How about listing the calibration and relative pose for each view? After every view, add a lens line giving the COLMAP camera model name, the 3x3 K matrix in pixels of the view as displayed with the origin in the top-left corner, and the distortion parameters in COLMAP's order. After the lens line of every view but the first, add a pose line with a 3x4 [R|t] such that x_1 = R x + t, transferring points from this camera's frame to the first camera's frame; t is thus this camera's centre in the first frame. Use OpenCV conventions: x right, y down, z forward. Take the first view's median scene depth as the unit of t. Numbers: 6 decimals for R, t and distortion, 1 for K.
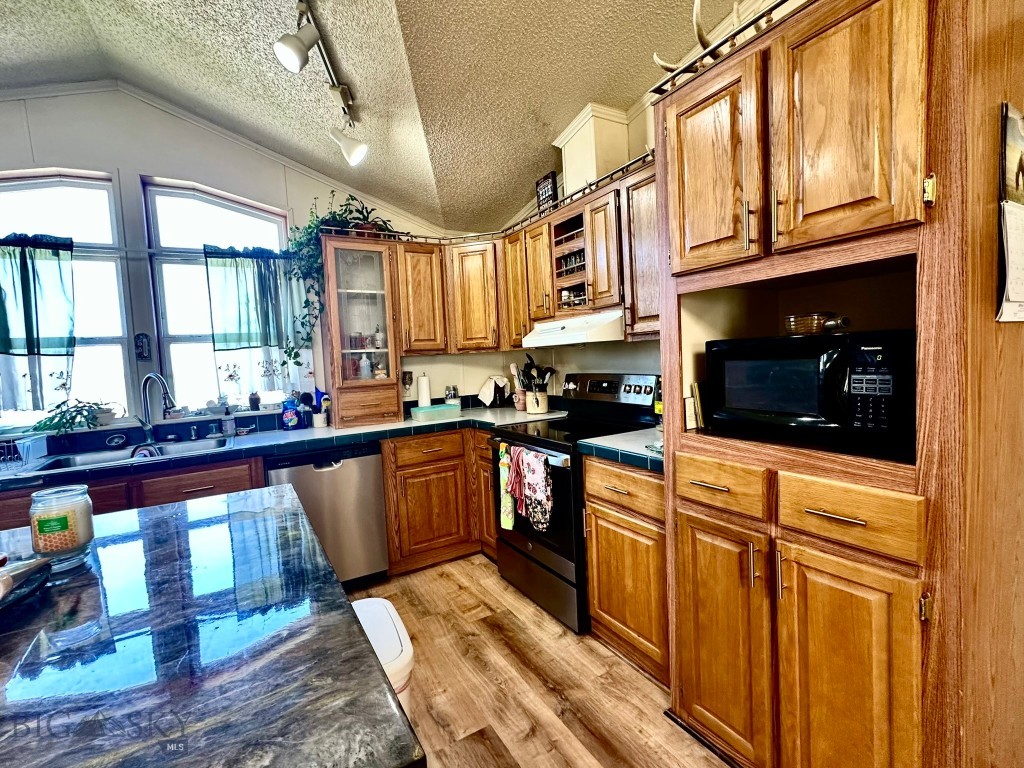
lens RADIAL K [[463.7, 0, 504.9], [0, 463.7, 385.8], [0, 0, 1]] dist [-0.002234, -0.000153]
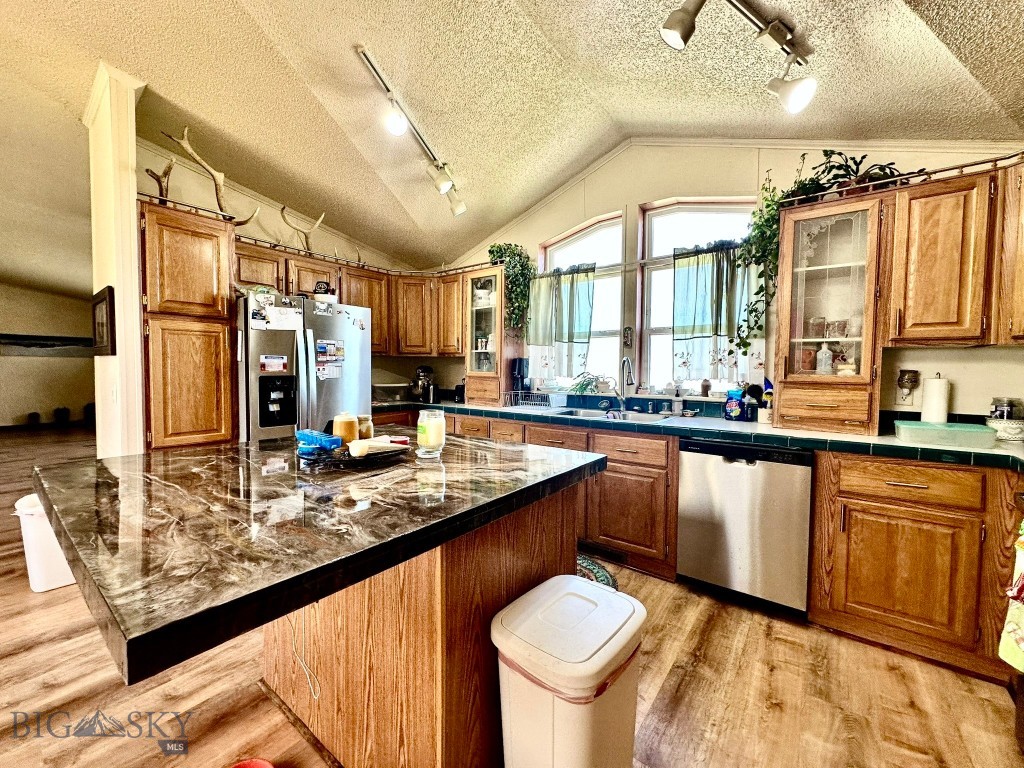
lens RADIAL K [[411.3, 0, 512.0], [0, 411.3, 384.0], [0, 0, 1]] dist [0.000247, -0.000016]
pose [[0.379554, 0.089534, -0.920827, 0.171421], [-0.085221, 0.994458, 0.061567, 0.004365], [0.921236, 0.055106, 0.385081, 0.233502]]
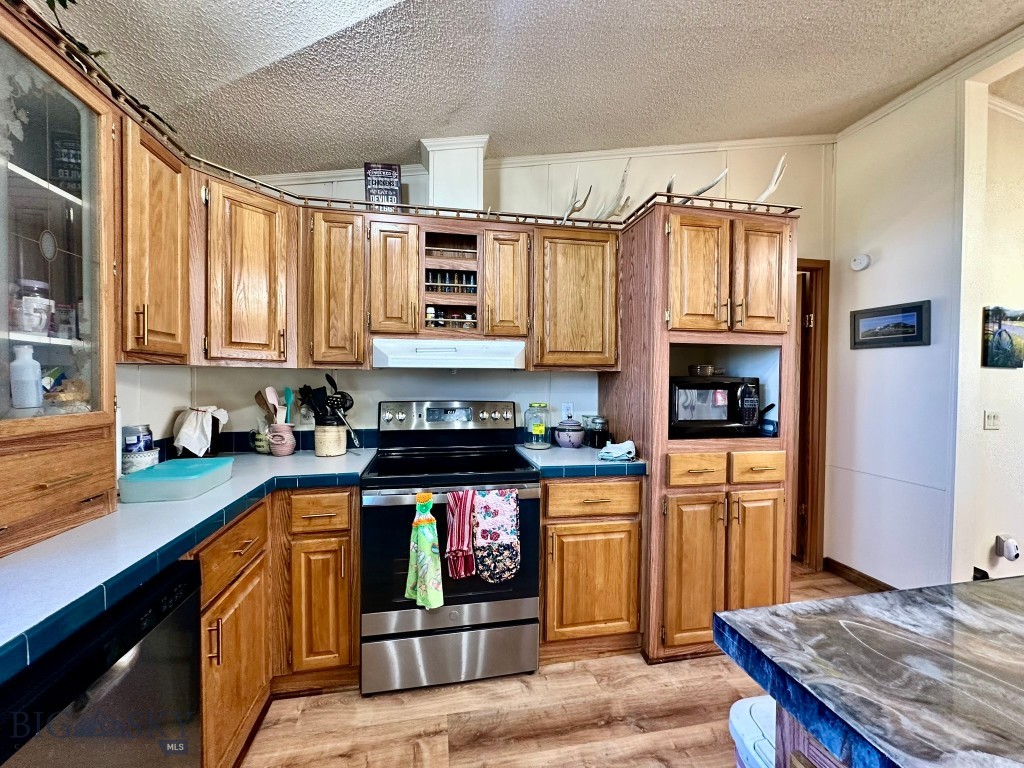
lens RADIAL K [[404.2, 0, 511.9], [0, 404.2, 385.2], [0, 0, 1]] dist [-0.002483, 0.000006]
pose [[0.321677, 0.040485, 0.945984, -0.515691], [0.035043, 0.997892, -0.054623, -0.008028], [-0.946201, 0.050721, 0.319580, 0.576762]]
